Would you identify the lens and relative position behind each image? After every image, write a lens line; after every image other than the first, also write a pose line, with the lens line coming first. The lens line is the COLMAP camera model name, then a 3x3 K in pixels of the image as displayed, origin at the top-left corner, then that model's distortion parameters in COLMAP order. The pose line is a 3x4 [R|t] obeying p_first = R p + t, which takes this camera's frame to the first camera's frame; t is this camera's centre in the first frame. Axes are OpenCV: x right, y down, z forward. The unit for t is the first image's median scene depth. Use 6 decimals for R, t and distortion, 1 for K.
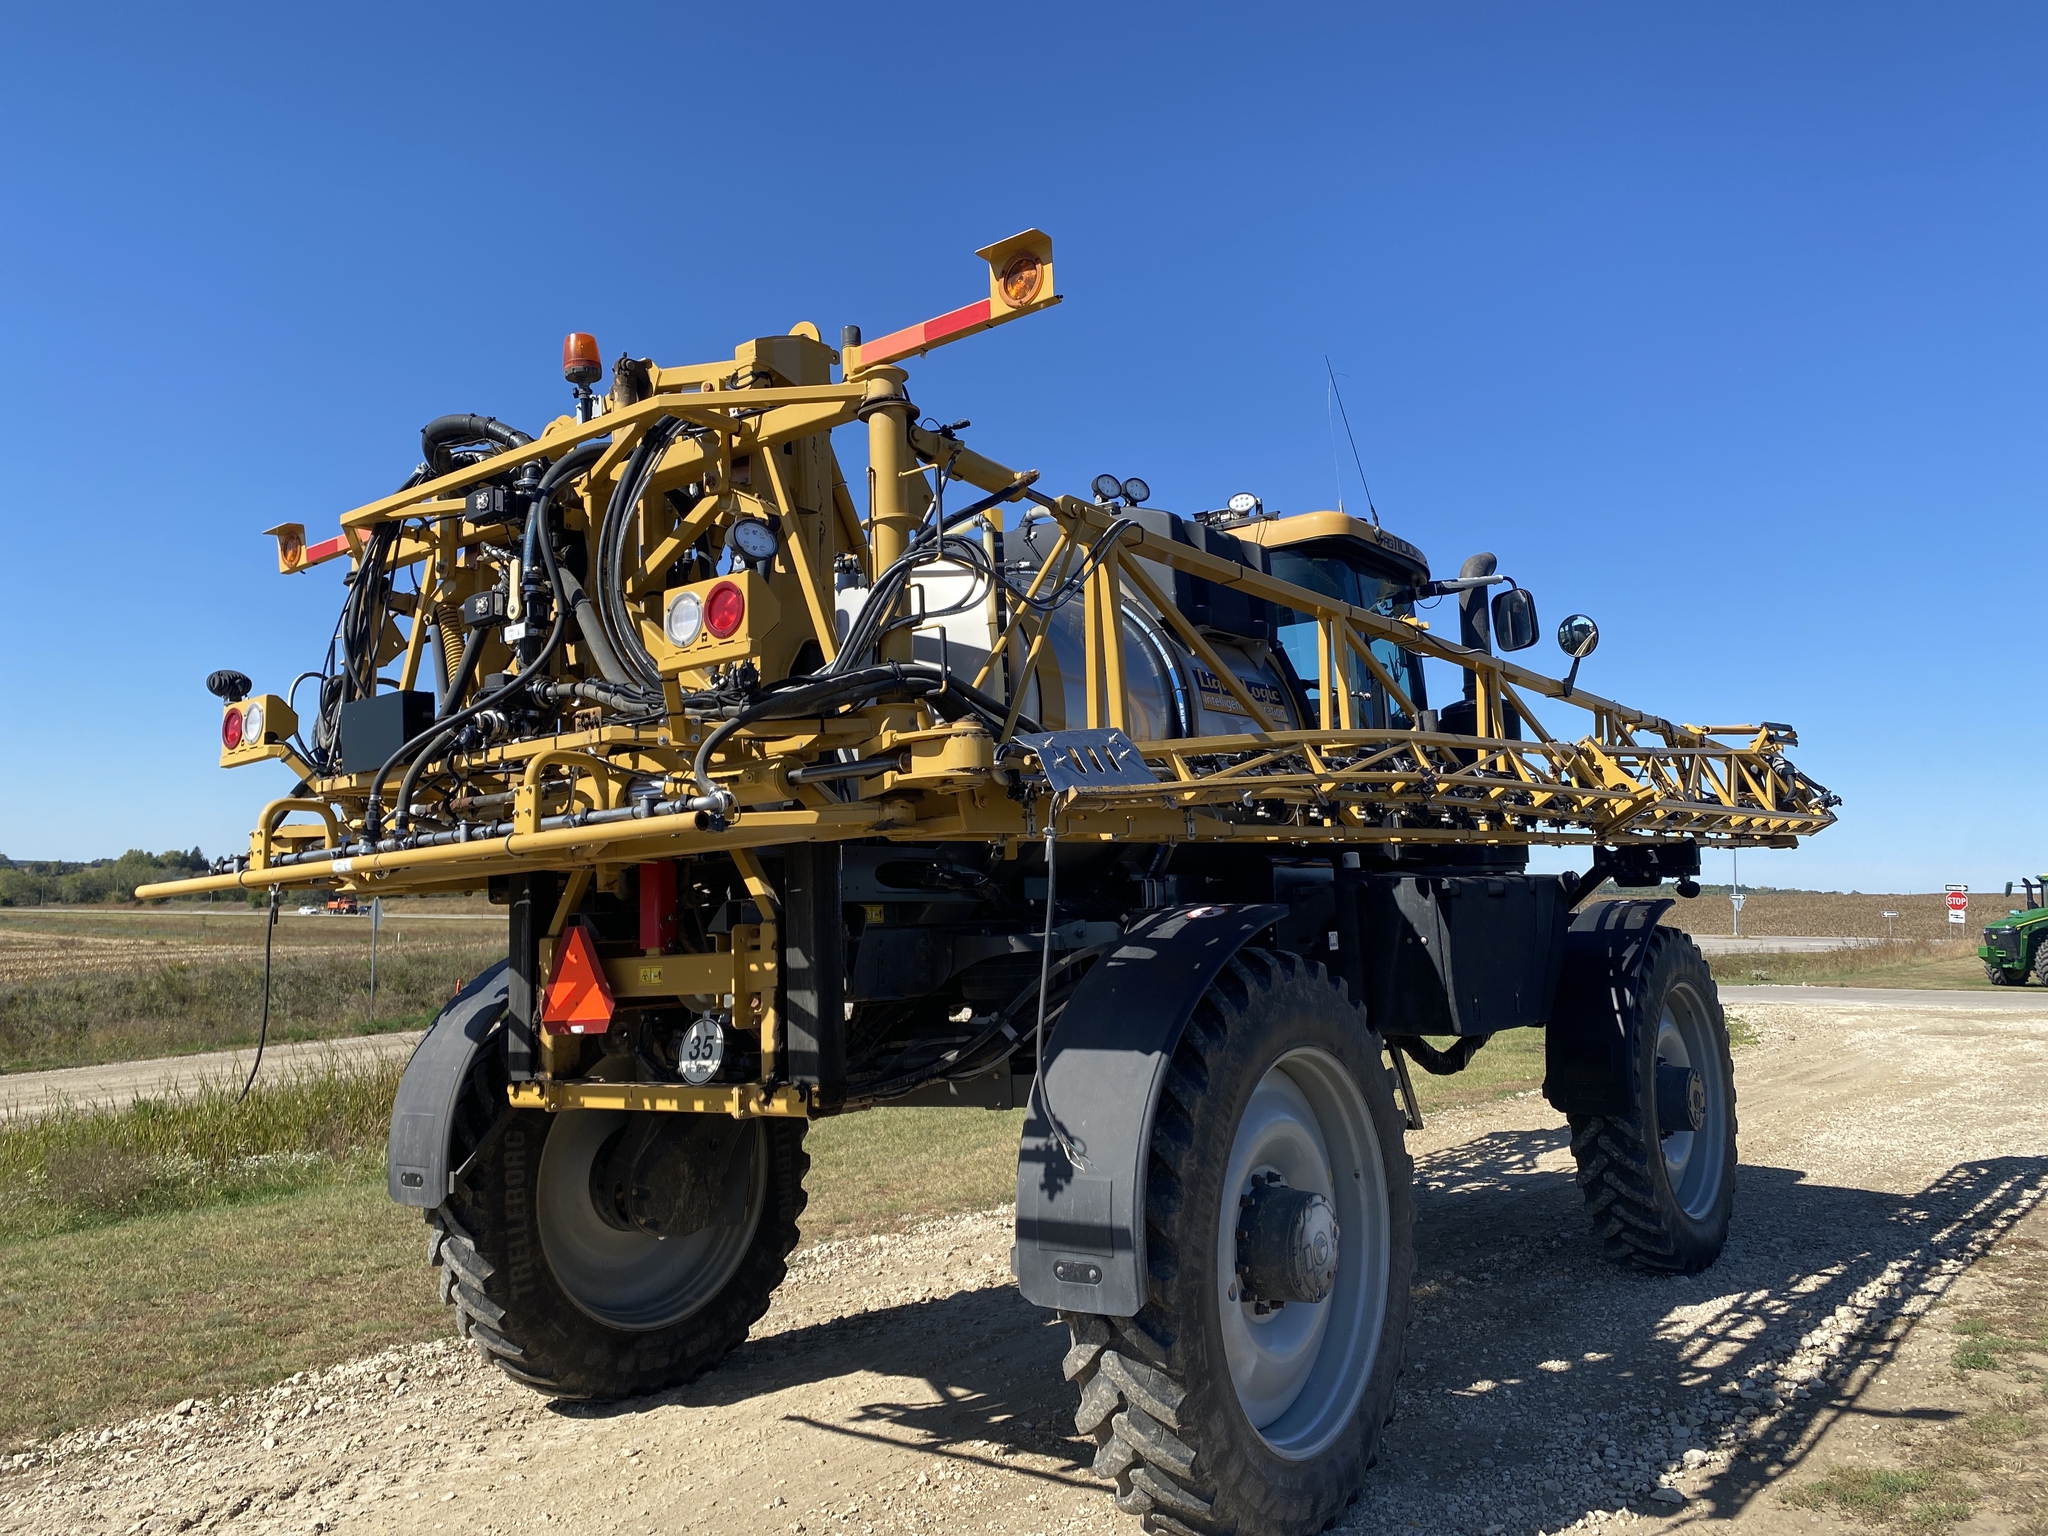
lens RADIAL K [[1530.5, 0, 1024.0], [0, 1530.5, 768.0], [0, 0, 1]] dist [0.153176, -0.378101]
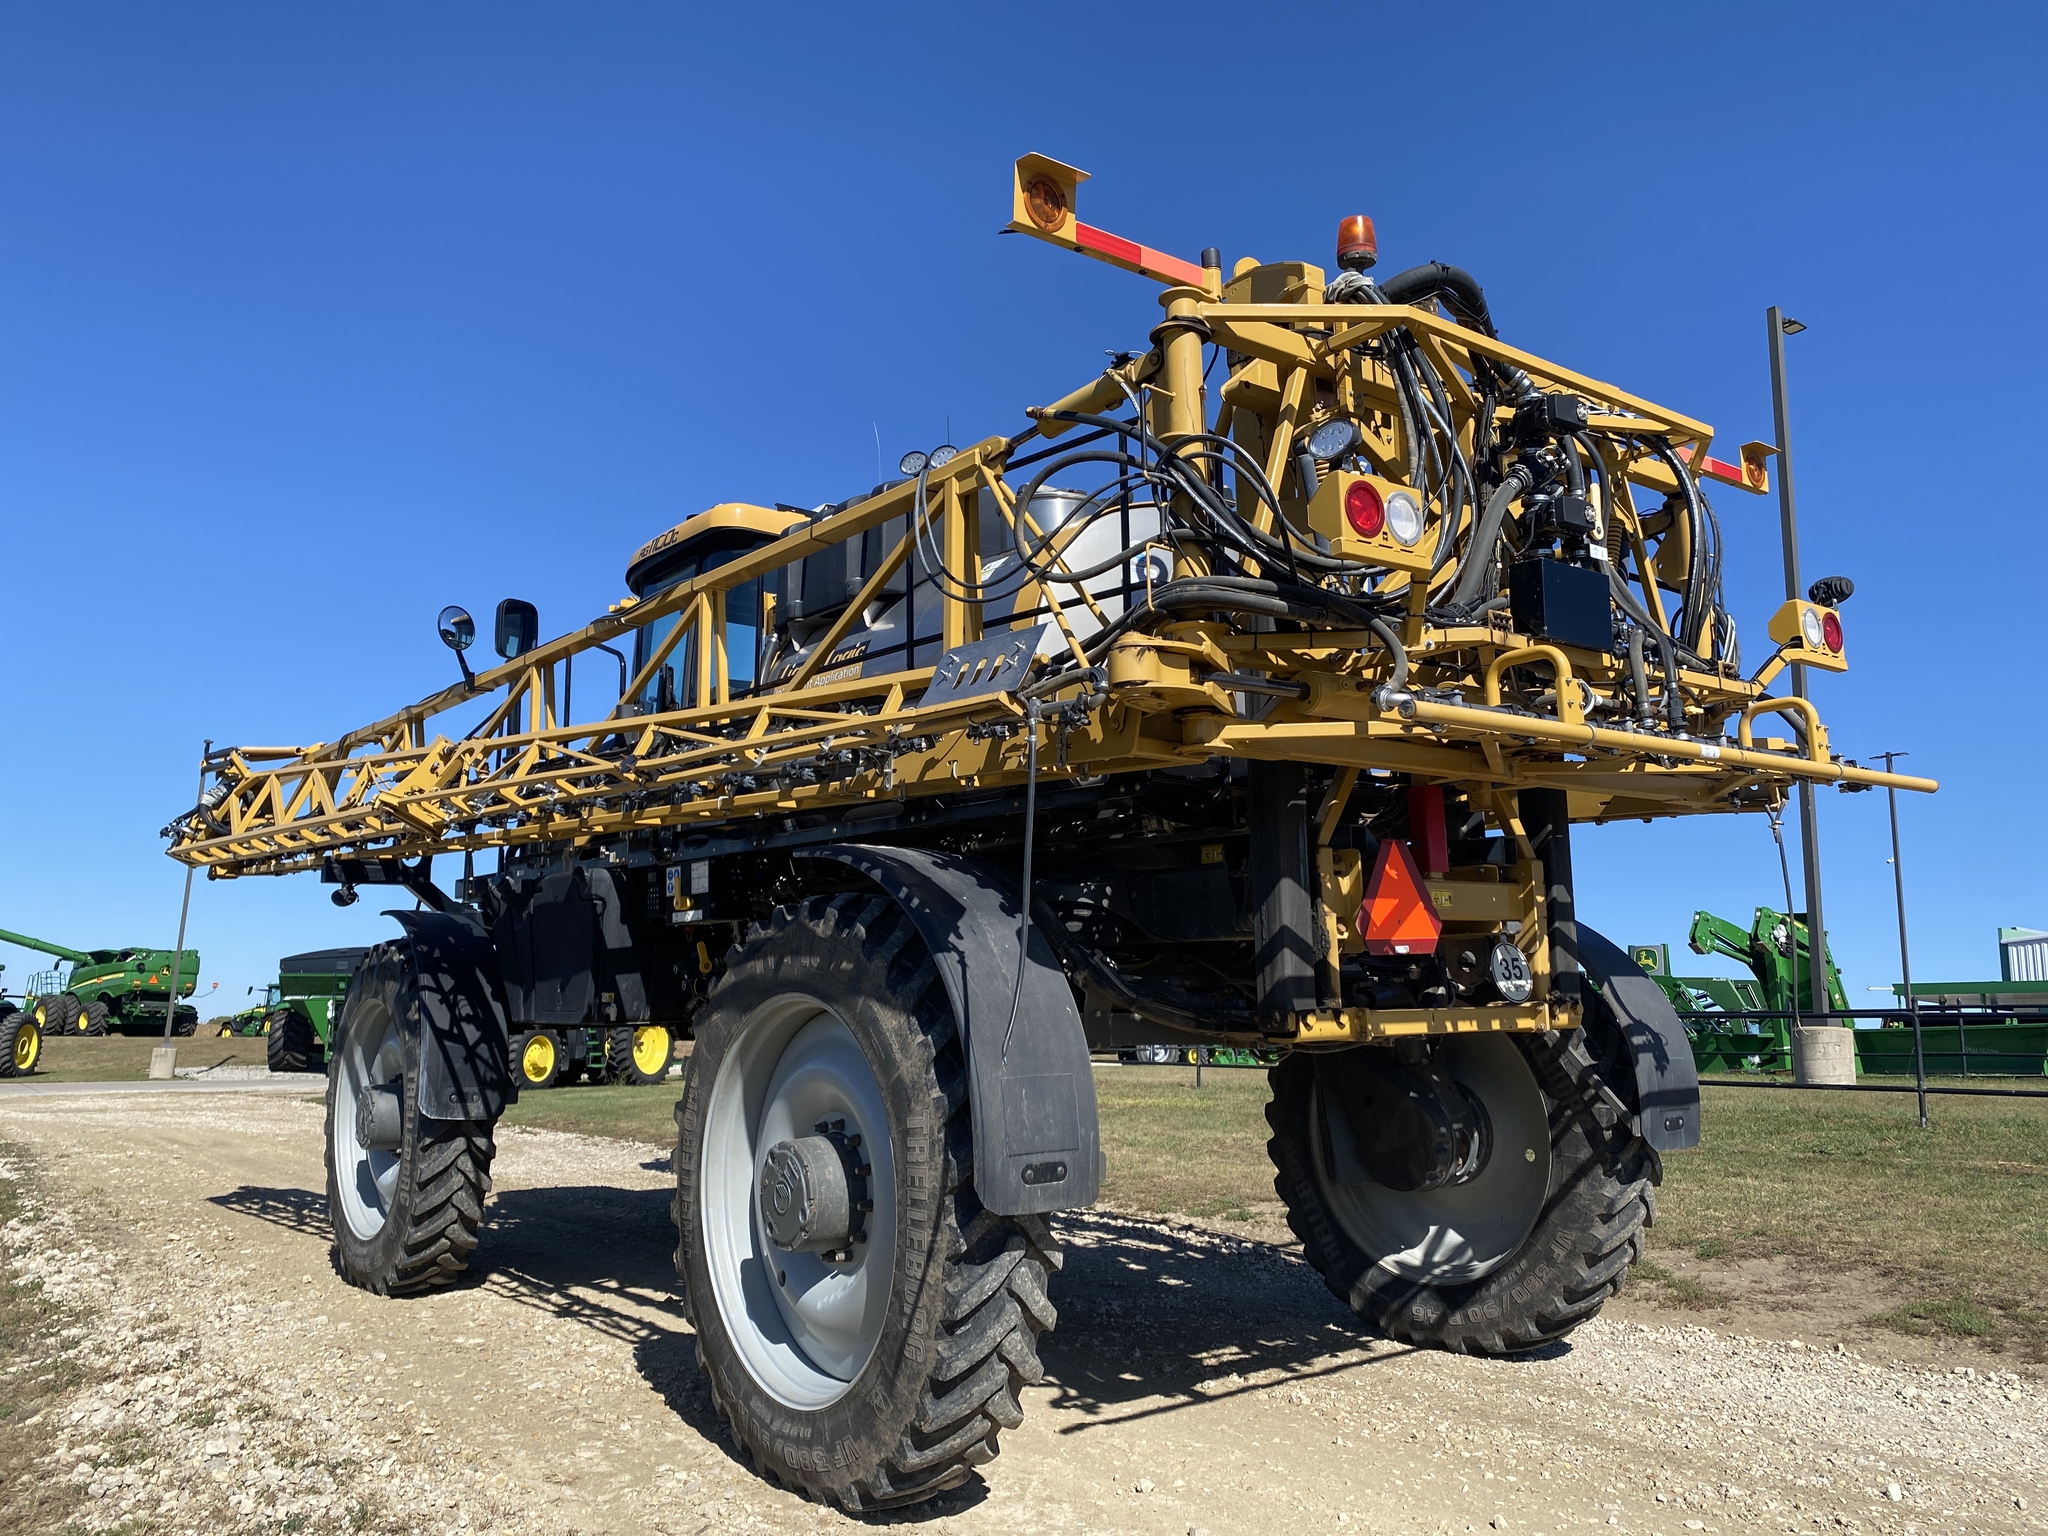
lens RADIAL K [[1530.5, 0, 1024.0], [0, 1530.5, 768.0], [0, 0, 1]] dist [0.153176, -0.378101]
pose [[0.248334, 0.171514, 0.953369, -1.347881], [-0.107265, 0.983016, -0.148908, 0.241808], [-0.962717, -0.065284, 0.262514, 1.058859]]
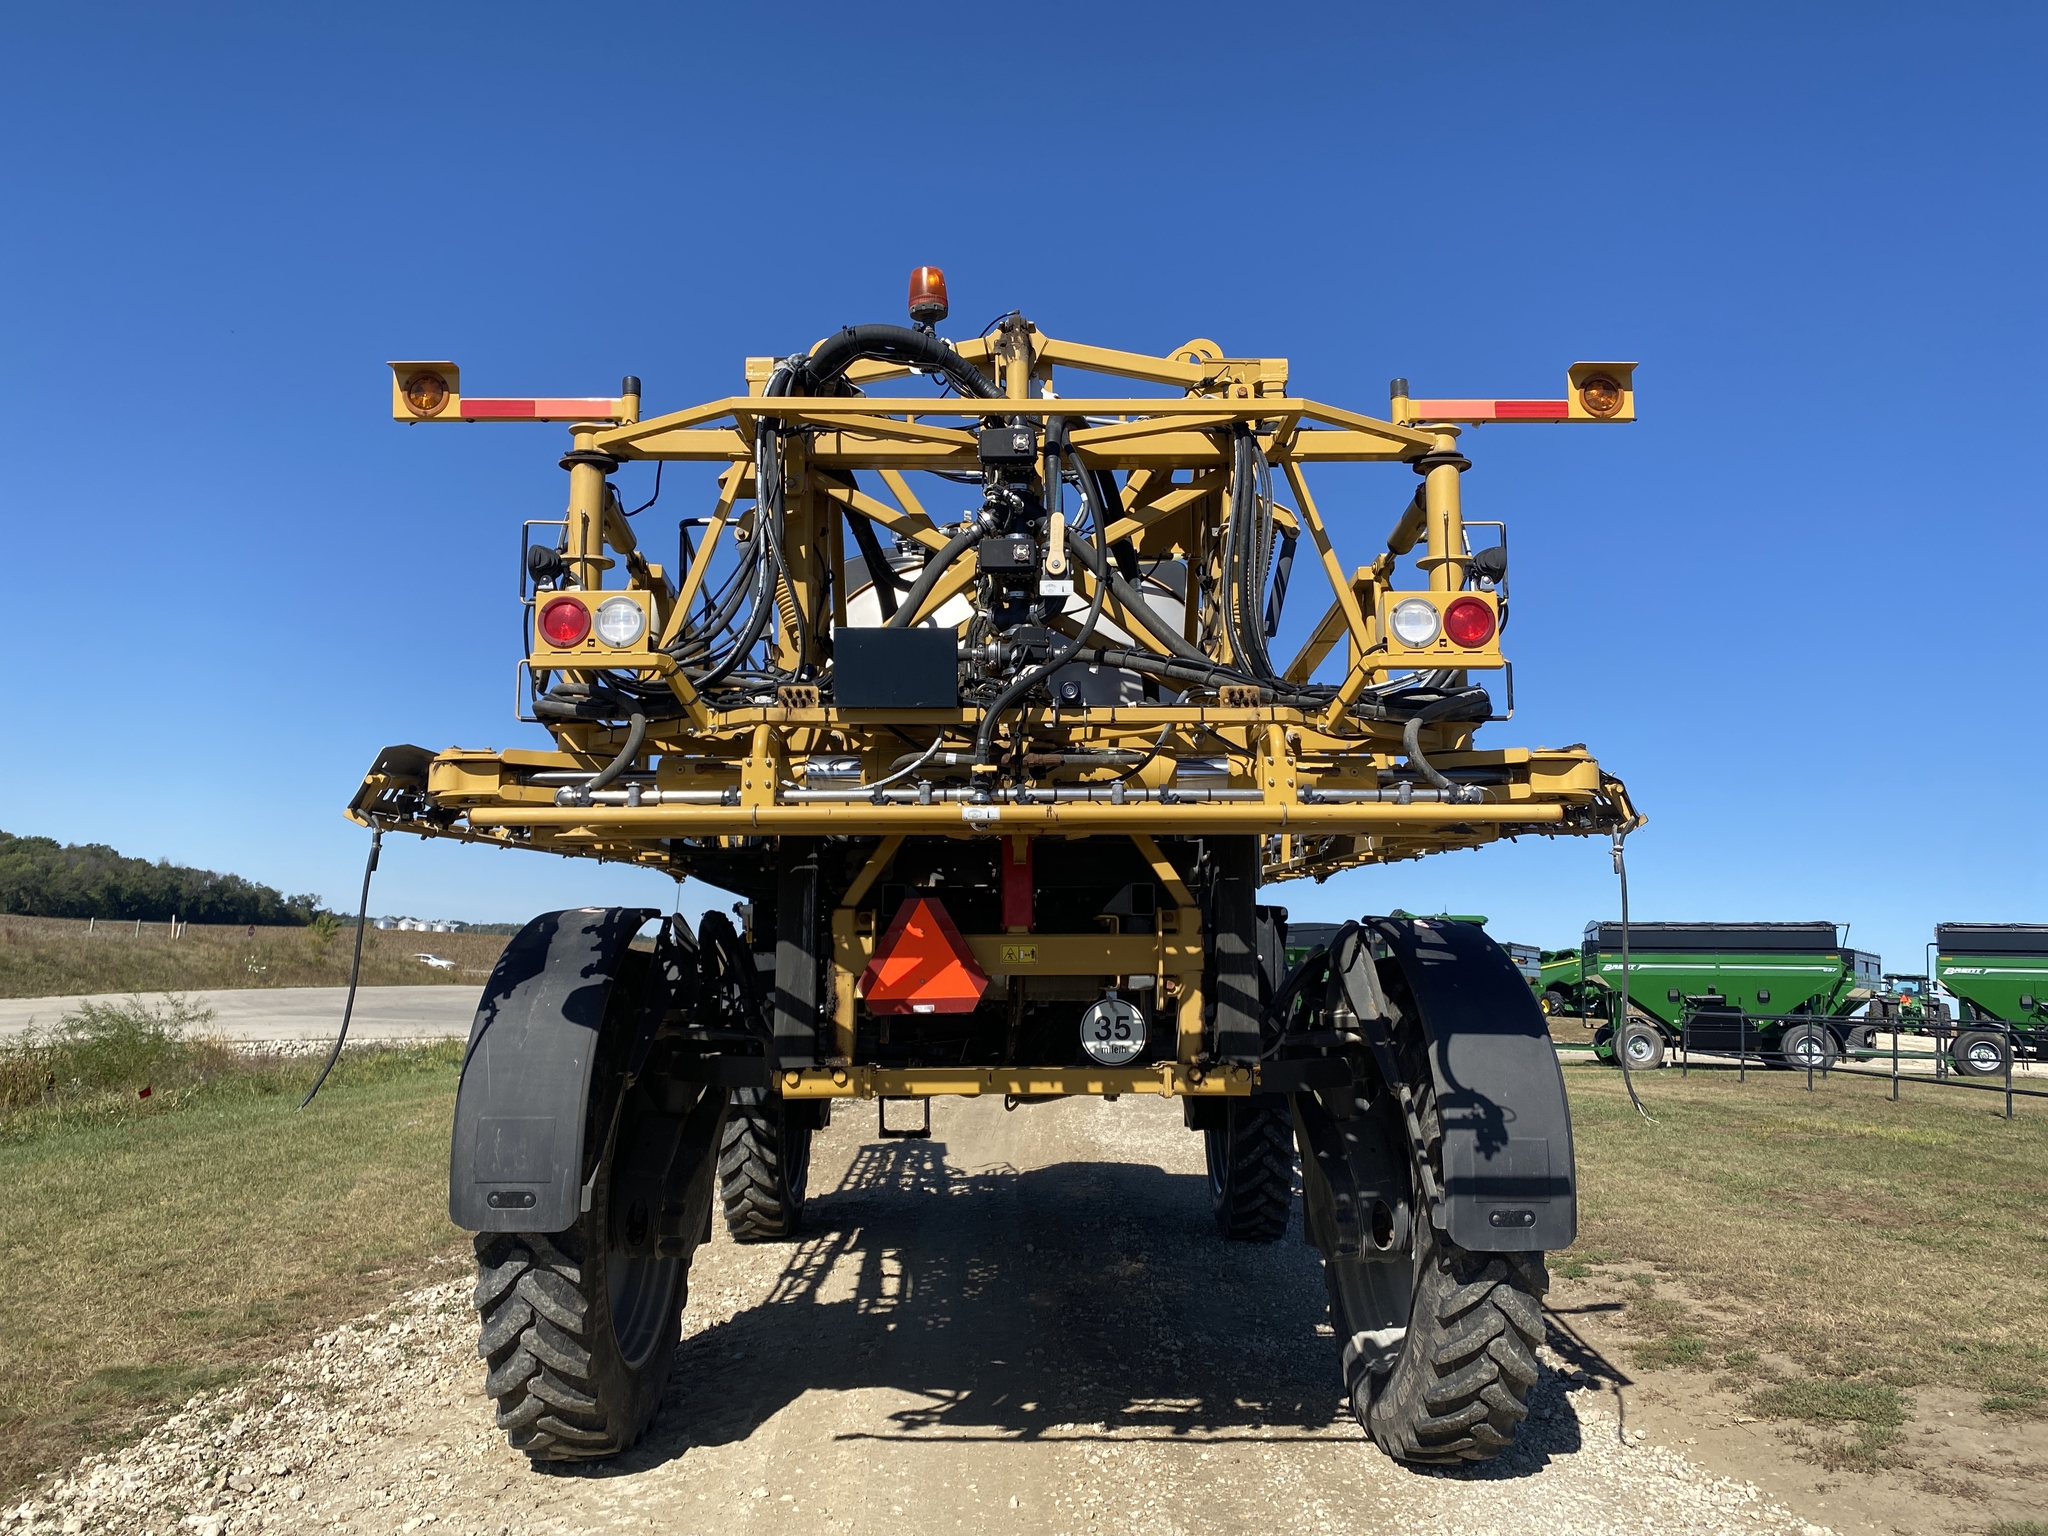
lens RADIAL K [[1530.5, 0, 1024.0], [0, 1530.5, 768.0], [0, 0, 1]] dist [0.153176, -0.378101]
pose [[0.782225, 0.119182, 0.611490, -0.887378], [-0.102842, 0.992767, -0.061938, 0.081995], [-0.614449, -0.014437, 0.788825, 0.255077]]
